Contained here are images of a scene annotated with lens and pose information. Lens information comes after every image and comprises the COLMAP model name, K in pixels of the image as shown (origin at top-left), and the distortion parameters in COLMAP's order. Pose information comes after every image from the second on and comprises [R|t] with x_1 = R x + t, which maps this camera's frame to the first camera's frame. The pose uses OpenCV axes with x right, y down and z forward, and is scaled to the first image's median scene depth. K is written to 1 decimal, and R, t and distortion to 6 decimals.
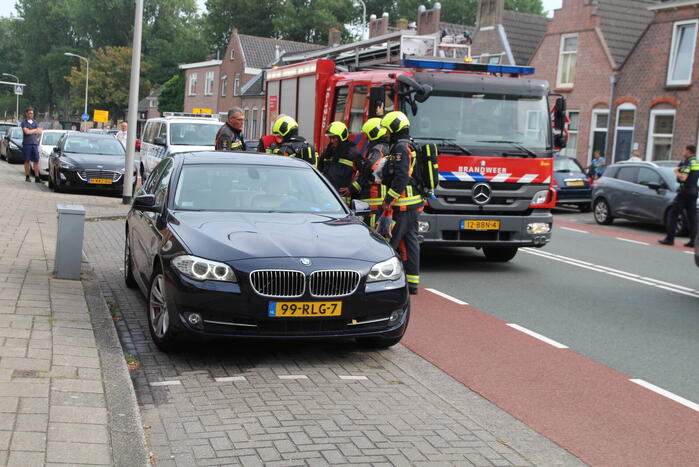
lens RADIAL K [[987.7, 0, 349.5], [0, 987.7, 233.5], [0, 0, 1]] dist [0.066070, 0.060147]
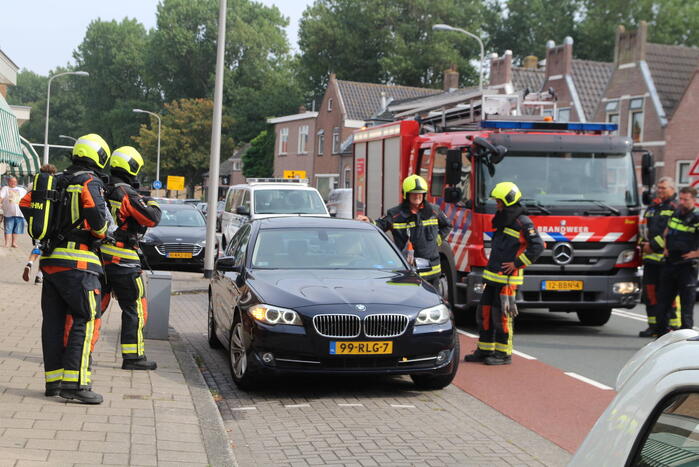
lens RADIAL K [[1261.8, 0, 361.6], [0, 1261.8, 236.0], [0, 0, 1]] dist [0.130410, 0.077393]
pose [[0.994896, -0.024809, -0.097804, 0.032437], [0.017967, 0.997370, -0.070223, 0.015212], [0.099289, 0.068107, 0.992725, -0.151897]]
